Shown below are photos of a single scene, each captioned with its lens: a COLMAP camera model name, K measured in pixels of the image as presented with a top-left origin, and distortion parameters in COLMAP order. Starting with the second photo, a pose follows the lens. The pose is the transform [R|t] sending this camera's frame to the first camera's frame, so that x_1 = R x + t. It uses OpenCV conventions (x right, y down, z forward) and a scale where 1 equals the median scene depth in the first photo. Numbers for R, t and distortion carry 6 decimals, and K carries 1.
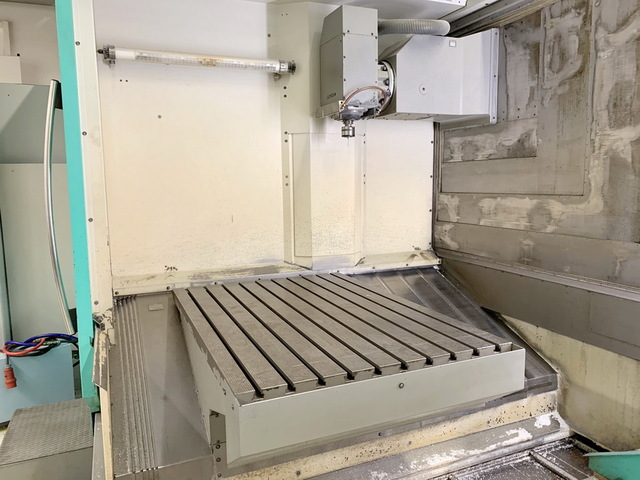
lens RADIAL K [[481.5, 0, 324.2], [0, 481.5, 241.4], [0, 0, 1]] dist [0.100085, -0.154451]
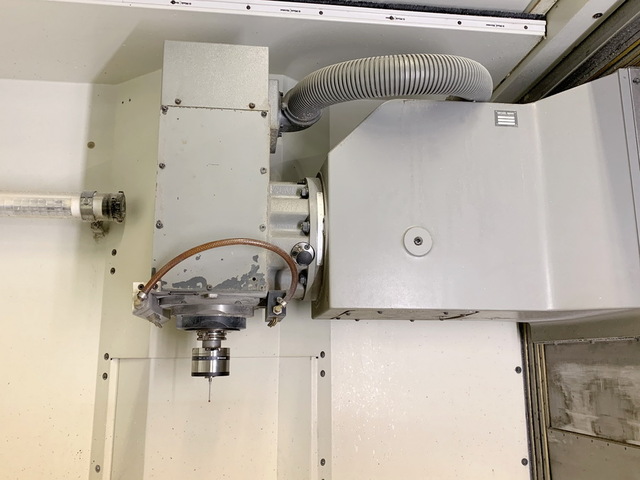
lens RADIAL K [[597.2, 0, 320.0], [0, 597.2, 240.0], [0, 0, 1]] dist [0.003858, 0.001399]
pose [[0.958935, -0.047344, -0.279647, 0.260689], [-0.043795, 0.949429, -0.310914, -0.183808], [0.280225, 0.310393, 0.908367, 0.612158]]
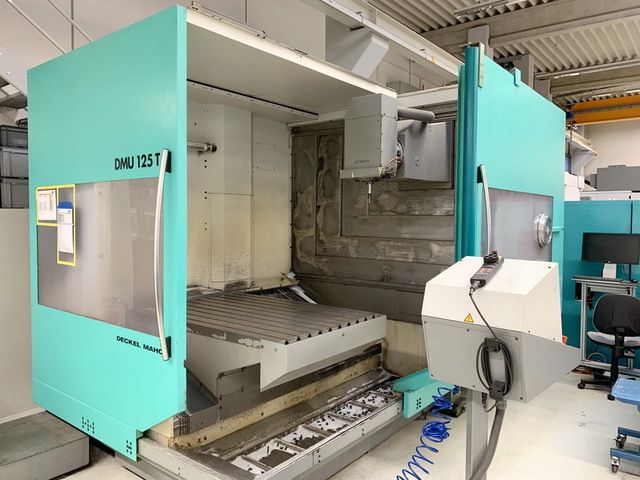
lens RADIAL K [[481.5, 0, 324.2], [0, 481.5, 241.4], [0, 0, 1]] dist [0.100085, -0.154451]
pose [[0.886355, -0.004462, 0.462984, -0.459684], [0.041311, 0.996728, -0.069481, 0.028440], [-0.461159, 0.080712, 0.883639, -0.404896]]
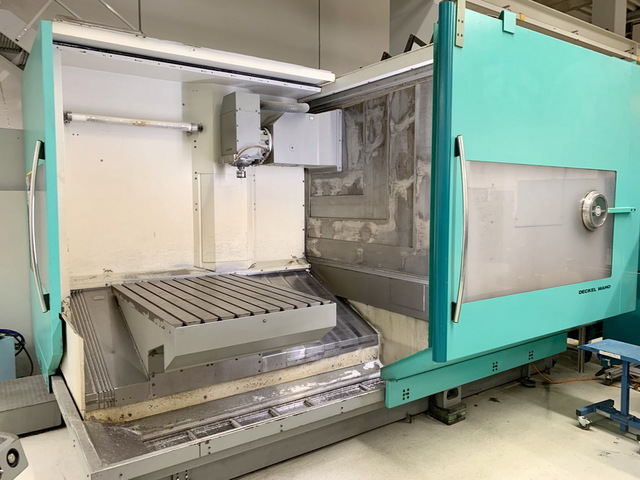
lens RADIAL K [[481.5, 0, 324.2], [0, 481.5, 241.4], [0, 0, 1]] dist [0.100085, -0.154451]
pose [[0.981453, -0.001545, 0.191695, 0.016330], [0.010745, 0.998839, -0.046959, 0.045469], [-0.191400, 0.048148, 0.980330, -0.466150]]
